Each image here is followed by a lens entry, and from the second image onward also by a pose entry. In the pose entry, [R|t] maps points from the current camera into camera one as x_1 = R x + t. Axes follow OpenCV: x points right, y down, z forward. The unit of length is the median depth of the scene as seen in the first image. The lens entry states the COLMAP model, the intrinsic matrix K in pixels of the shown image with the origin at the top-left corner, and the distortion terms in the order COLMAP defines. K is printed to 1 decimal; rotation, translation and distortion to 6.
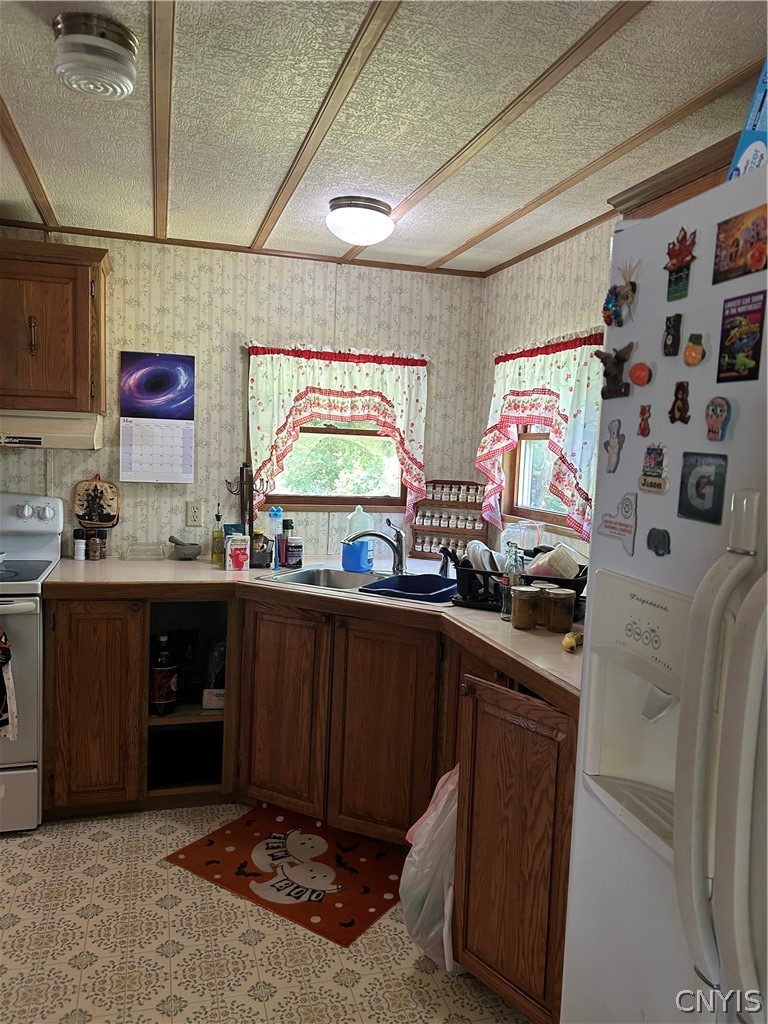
lens RADIAL K [[770.3, 0, 385.5], [0, 770.3, 516.7], [0, 0, 1]] dist [0.044599, -0.042032]
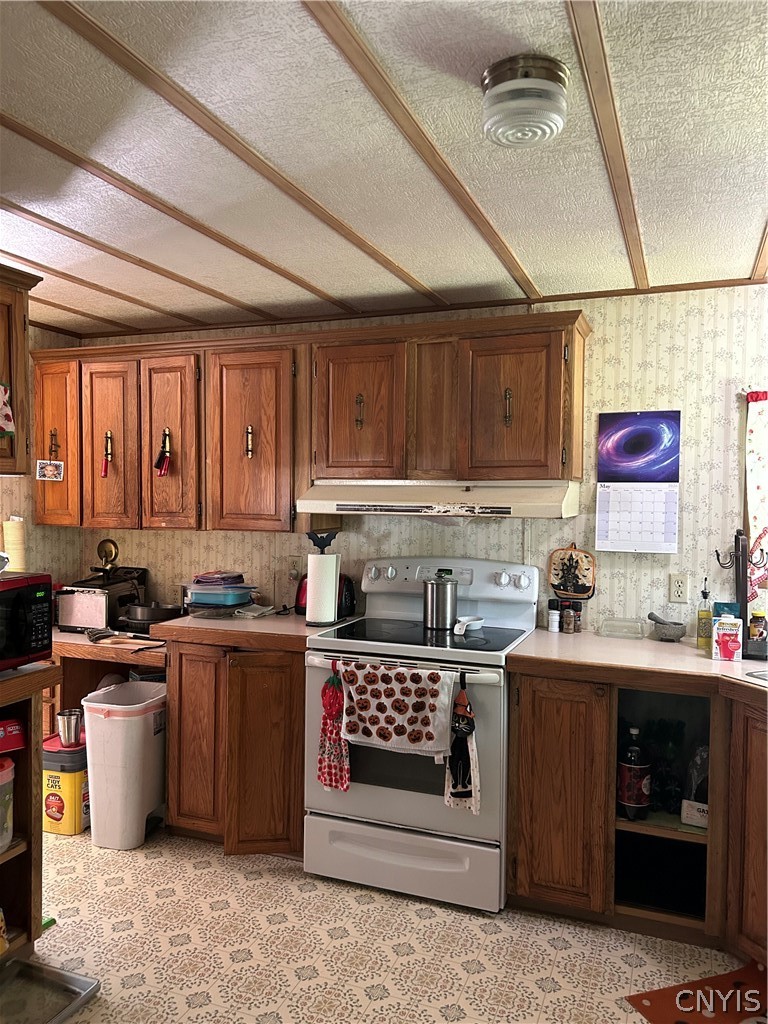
lens RADIAL K [[770.3, 0, 385.5], [0, 770.3, 516.7], [0, 0, 1]] dist [0.044599, -0.042032]
pose [[0.791523, -0.012626, -0.611009, 0.030557], [-0.034974, 0.997212, -0.065914, -0.017175], [0.610138, 0.073542, 0.788875, 0.110838]]
